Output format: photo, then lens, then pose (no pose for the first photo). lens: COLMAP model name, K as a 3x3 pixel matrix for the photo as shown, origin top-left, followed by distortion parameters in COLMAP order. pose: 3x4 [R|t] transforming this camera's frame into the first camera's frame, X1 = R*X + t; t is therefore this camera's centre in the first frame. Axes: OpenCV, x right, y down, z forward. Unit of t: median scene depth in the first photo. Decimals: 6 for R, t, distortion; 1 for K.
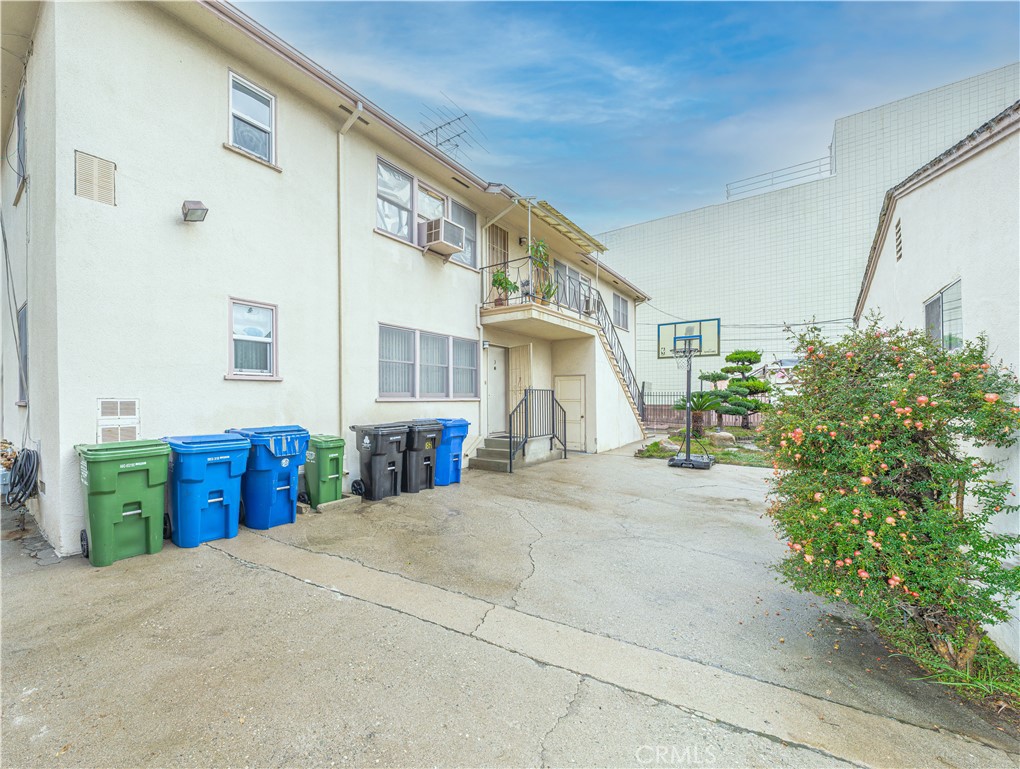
lens RADIAL K [[421.1, 0, 510.0], [0, 421.1, 384.5], [0, 0, 1]] dist [0.000073, -0.000002]
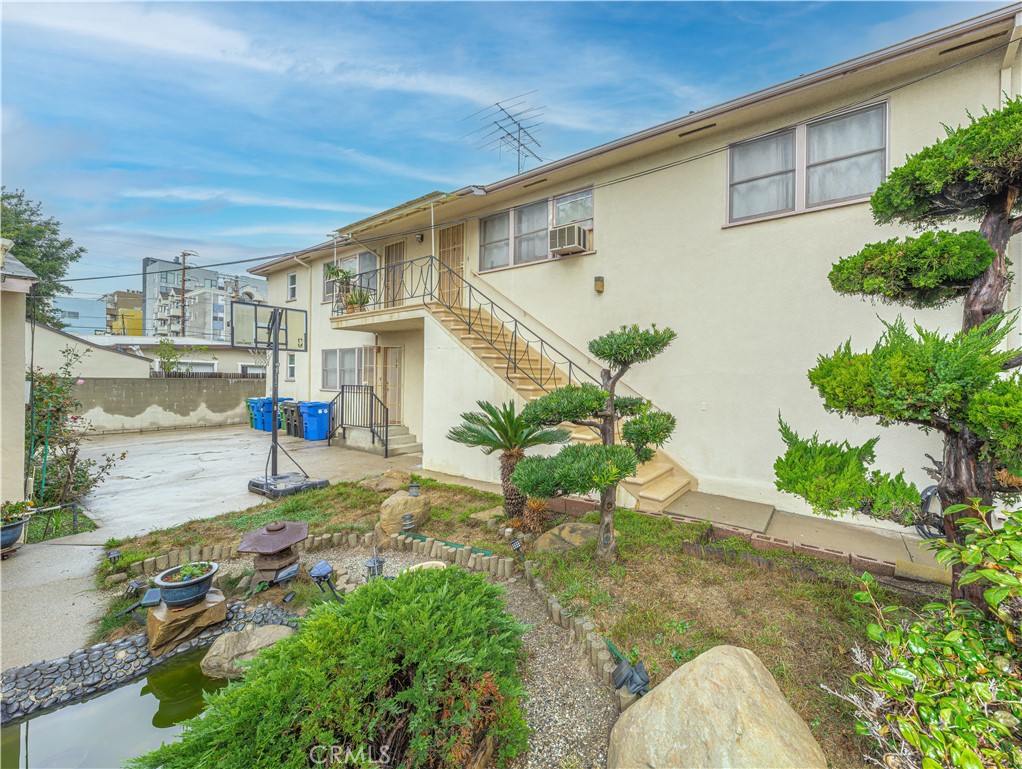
lens RADIAL K [[421.9, 0, 511.0], [0, 421.9, 384.5], [0, 0, 1]] dist [0.000073, -0.000002]
pose [[0.004728, 0.014433, -0.999885, 1.202393], [-0.001742, 0.999894, 0.014425, -0.006929], [0.999987, 0.001674, 0.004753, 1.402180]]
